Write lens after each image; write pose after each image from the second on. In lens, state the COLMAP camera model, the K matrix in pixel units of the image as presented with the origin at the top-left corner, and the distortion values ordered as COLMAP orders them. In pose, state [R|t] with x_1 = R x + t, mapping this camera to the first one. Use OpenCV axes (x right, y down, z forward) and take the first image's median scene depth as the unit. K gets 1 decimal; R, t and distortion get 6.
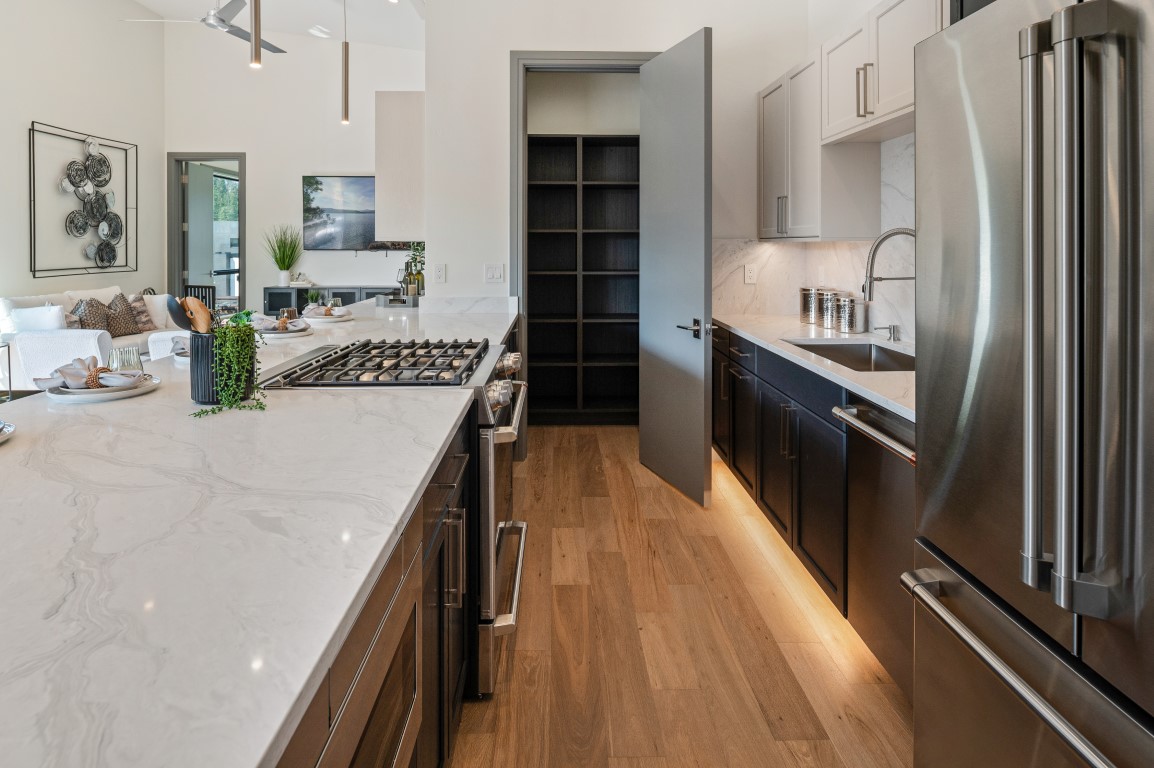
lens RADIAL K [[636.4, 0, 579.8], [0, 636.4, 374.8], [0, 0, 1]] dist [-0.006543, 0.000391]
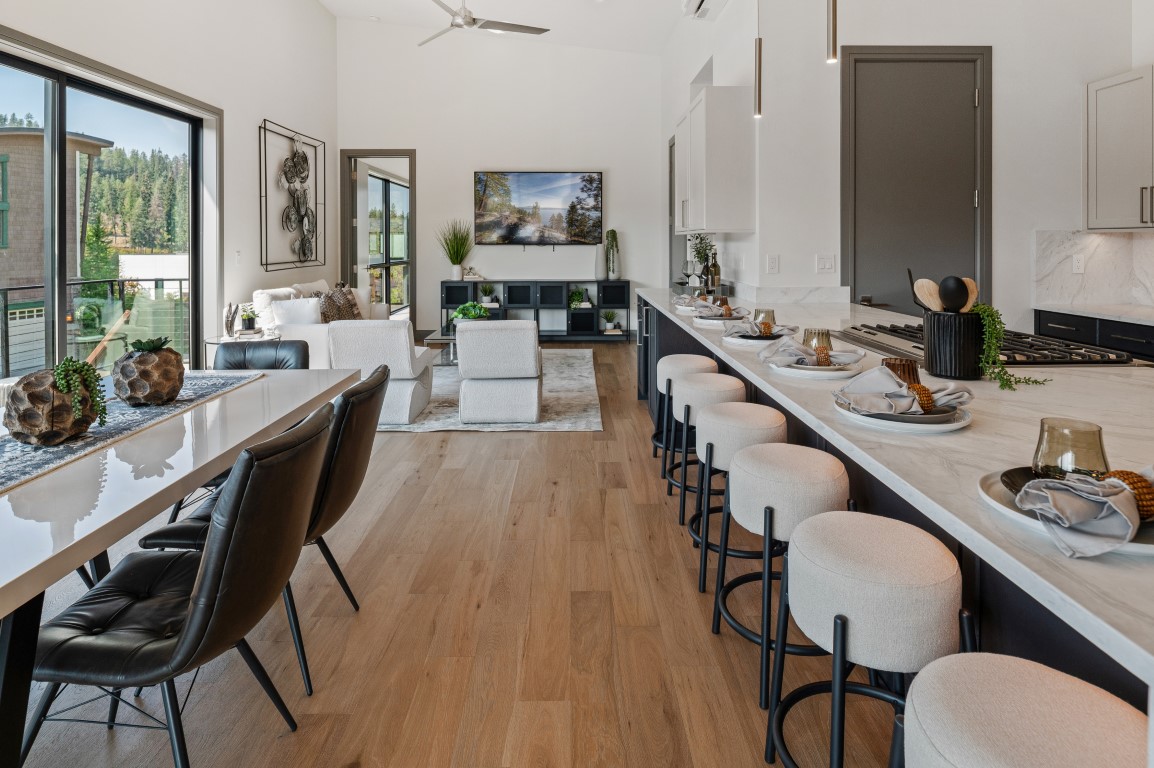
lens RADIAL K [[636.4, 0, 578.5], [0, 636.4, 385.3], [0, 0, 1]] dist [-0.006543, 0.000391]
pose [[0.999535, 0.002388, -0.030408, -0.284971], [-0.001728, 0.999763, 0.021722, 0.008504], [0.030452, -0.021659, 0.999302, -0.023746]]
